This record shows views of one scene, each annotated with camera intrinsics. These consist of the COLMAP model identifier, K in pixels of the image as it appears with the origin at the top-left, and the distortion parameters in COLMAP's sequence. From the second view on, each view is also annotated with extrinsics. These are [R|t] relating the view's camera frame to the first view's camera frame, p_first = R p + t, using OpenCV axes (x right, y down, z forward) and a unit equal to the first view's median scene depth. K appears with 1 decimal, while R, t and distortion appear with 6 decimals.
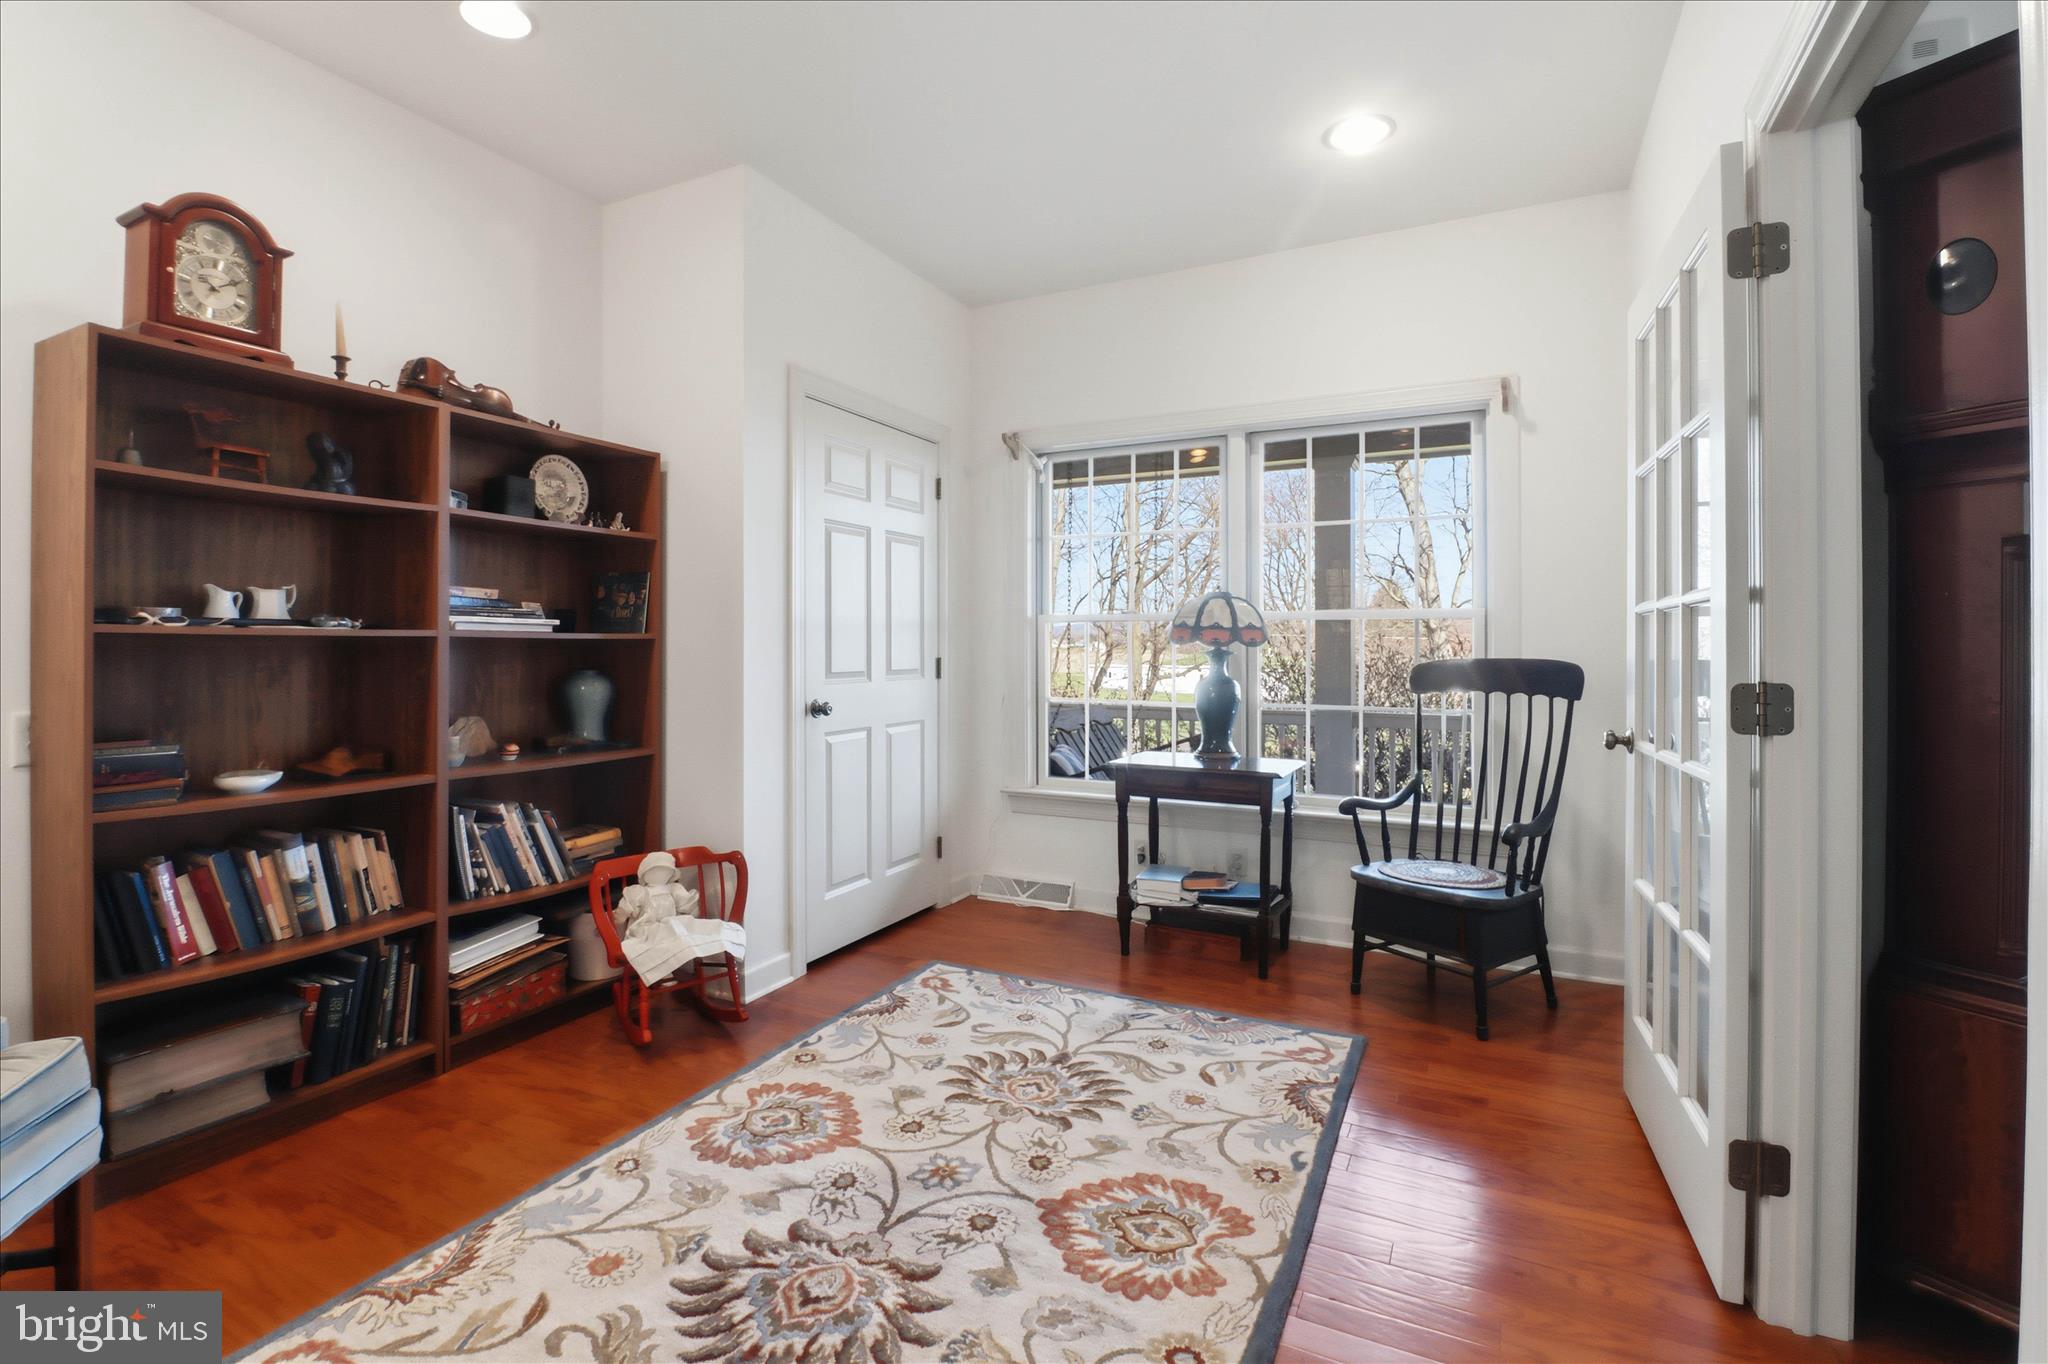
lens RADIAL K [[985.1, 0, 1019.1], [0, 985.1, 668.6], [0, 0, 1]] dist [-0.005274, -0.007301]
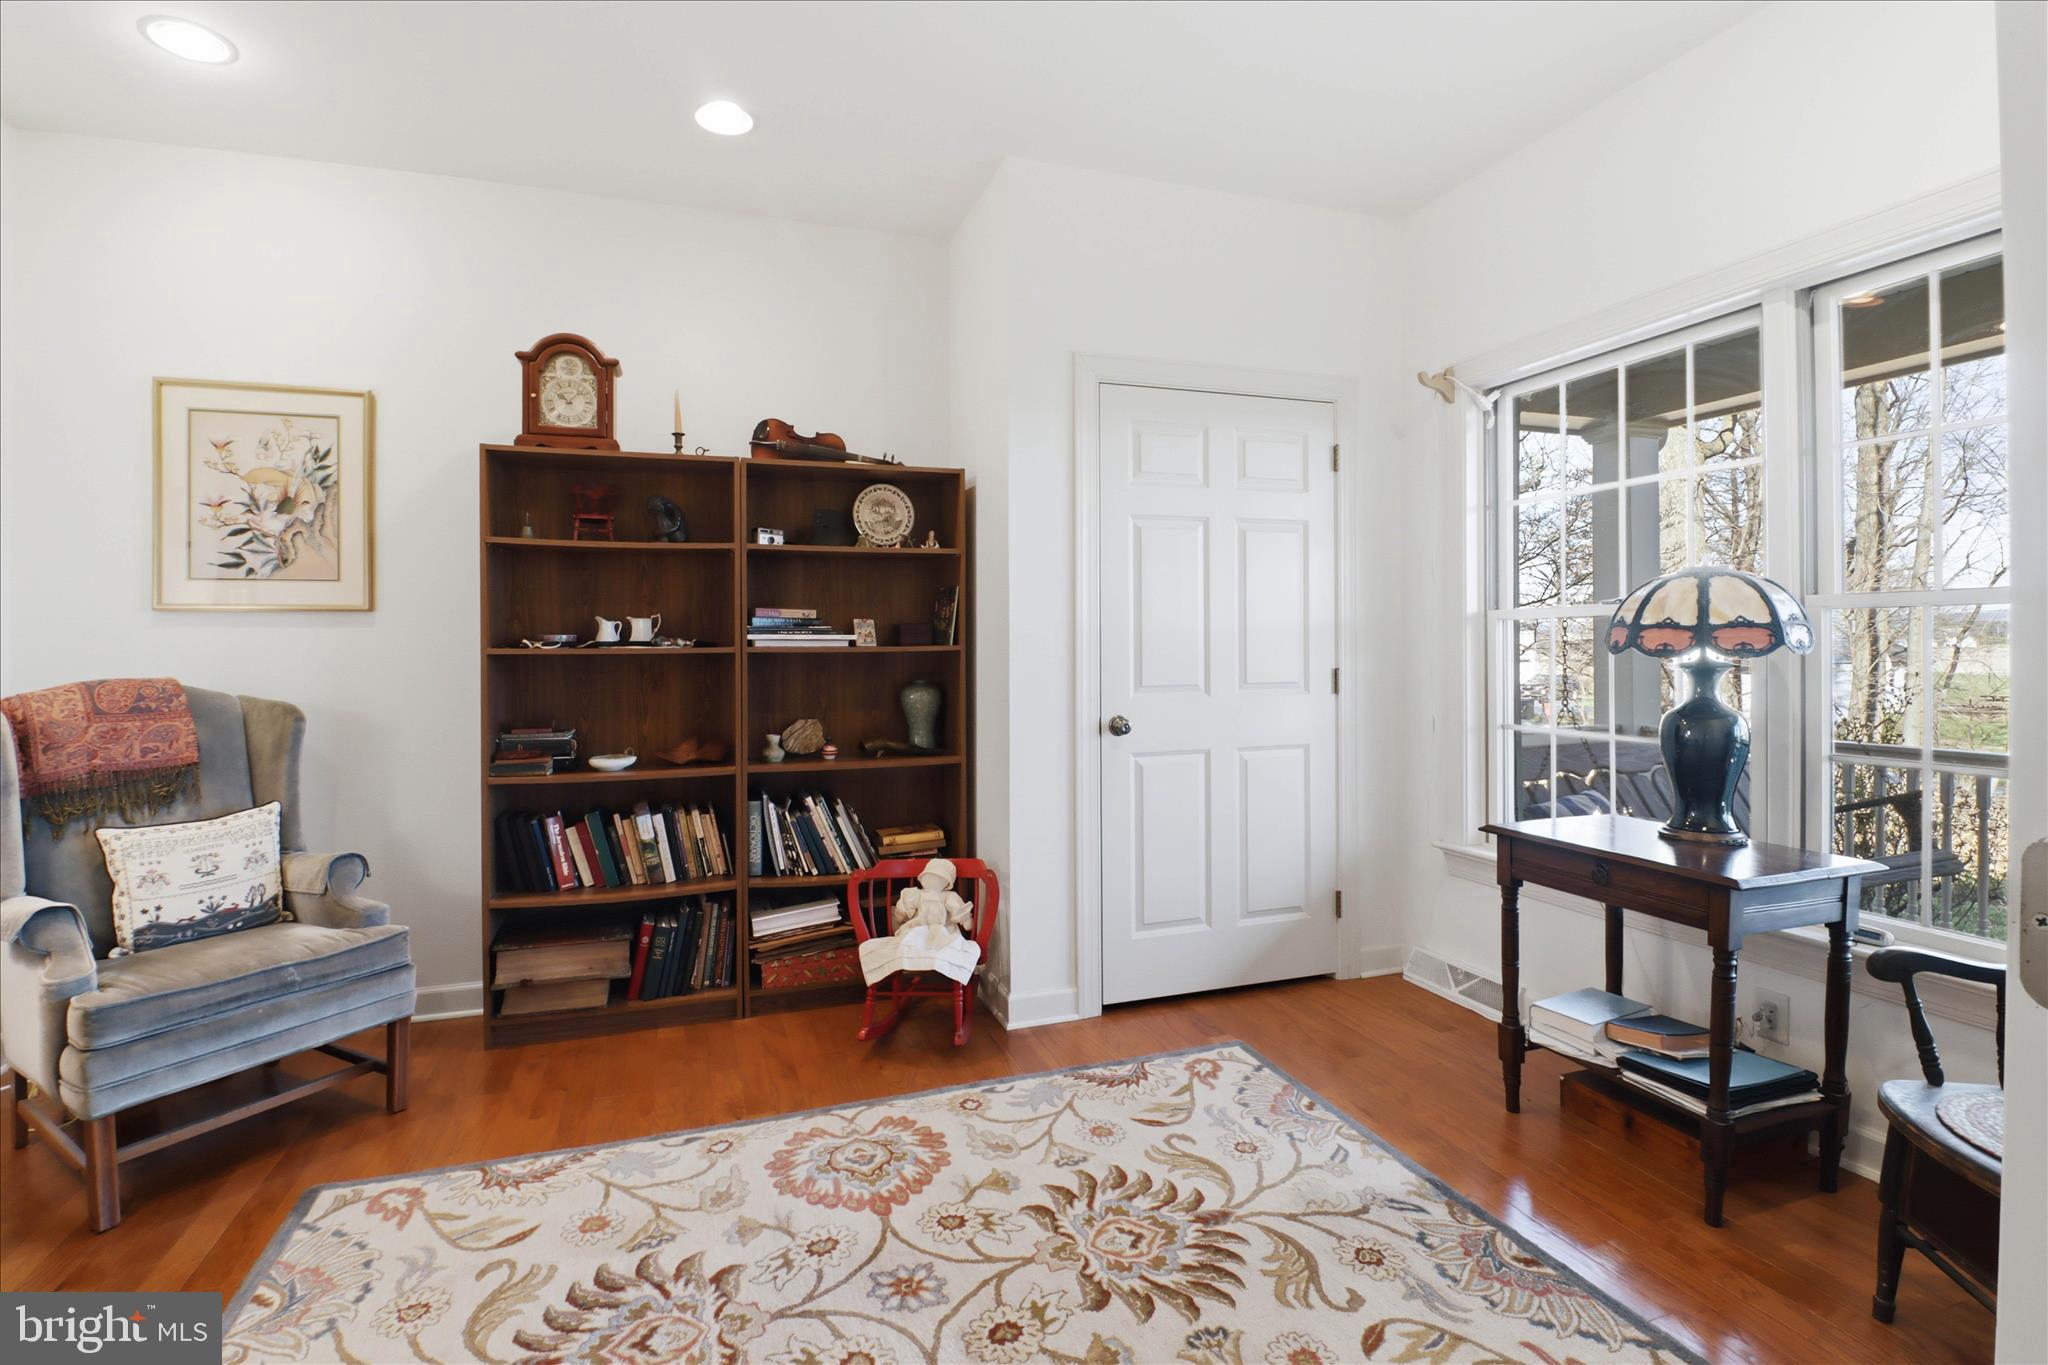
lens RADIAL K [[985.1, 0, 1012.0], [0, 985.1, 668.5], [0, 0, 1]] dist [-0.005274, -0.007301]
pose [[0.697118, 0.010338, -0.716881, 0.489388], [-0.006577, 0.999946, 0.008024, -0.024767], [0.716926, -0.000879, 0.697149, 0.393627]]
